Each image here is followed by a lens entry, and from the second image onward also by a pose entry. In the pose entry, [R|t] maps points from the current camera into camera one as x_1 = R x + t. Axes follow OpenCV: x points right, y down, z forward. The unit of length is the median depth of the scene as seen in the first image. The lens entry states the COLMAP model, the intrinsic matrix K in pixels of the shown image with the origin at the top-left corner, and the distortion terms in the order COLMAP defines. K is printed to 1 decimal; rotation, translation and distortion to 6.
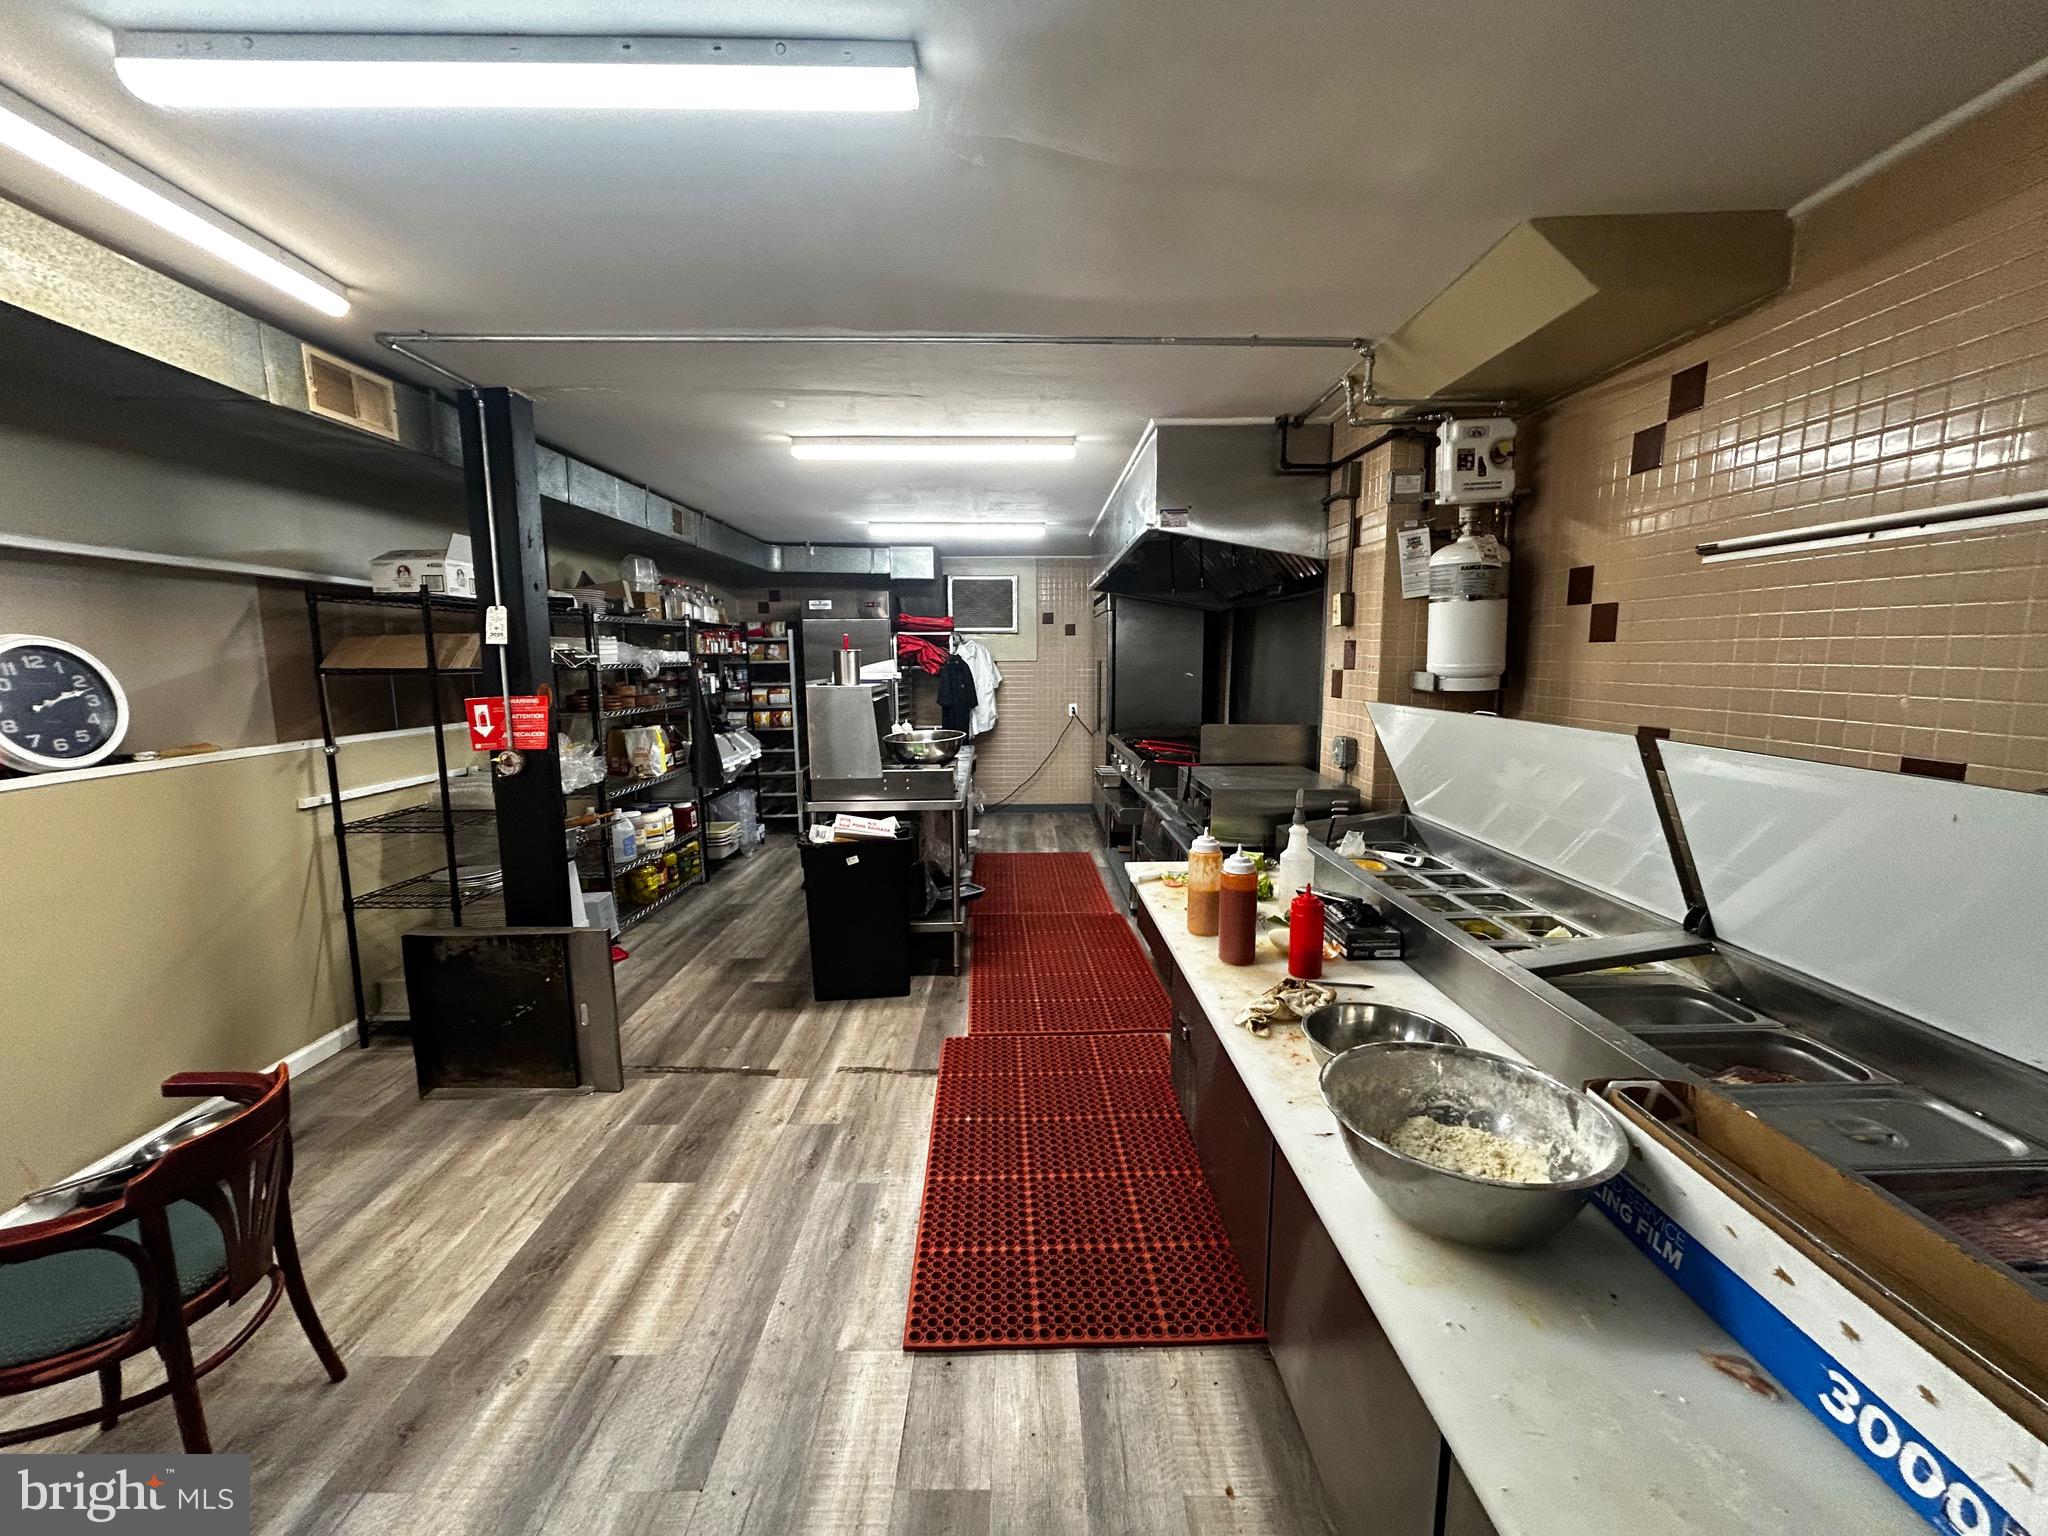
lens RADIAL K [[817.6, 0, 1022.7], [0, 817.6, 776.0], [0, 0, 1]] dist [-0.000622, 0.000007]
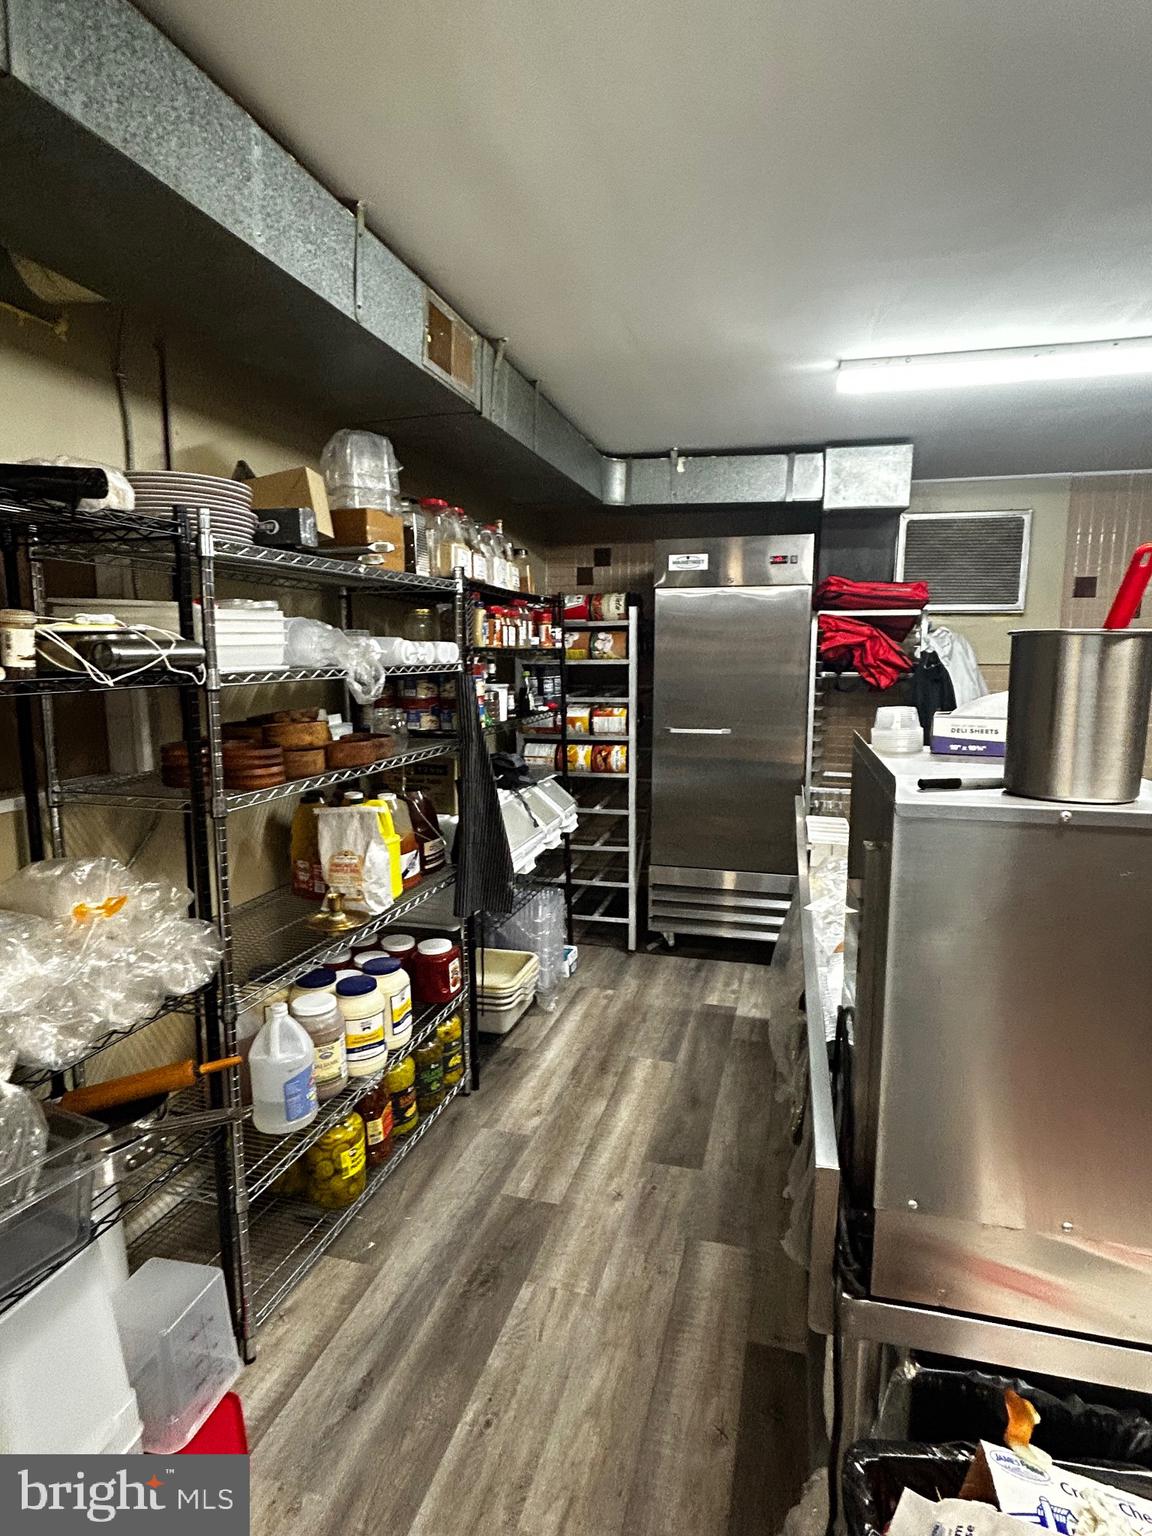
lens RADIAL K [[832.4, 0, 574.8], [0, 832.4, 770.6], [0, 0, 1]] dist [-0.004462, 0.004448]
pose [[0.960565, 0.045242, -0.274350, -0.253615], [-0.046440, 0.998919, 0.002133, -0.100703], [0.274150, 0.010692, 0.961627, 0.681248]]
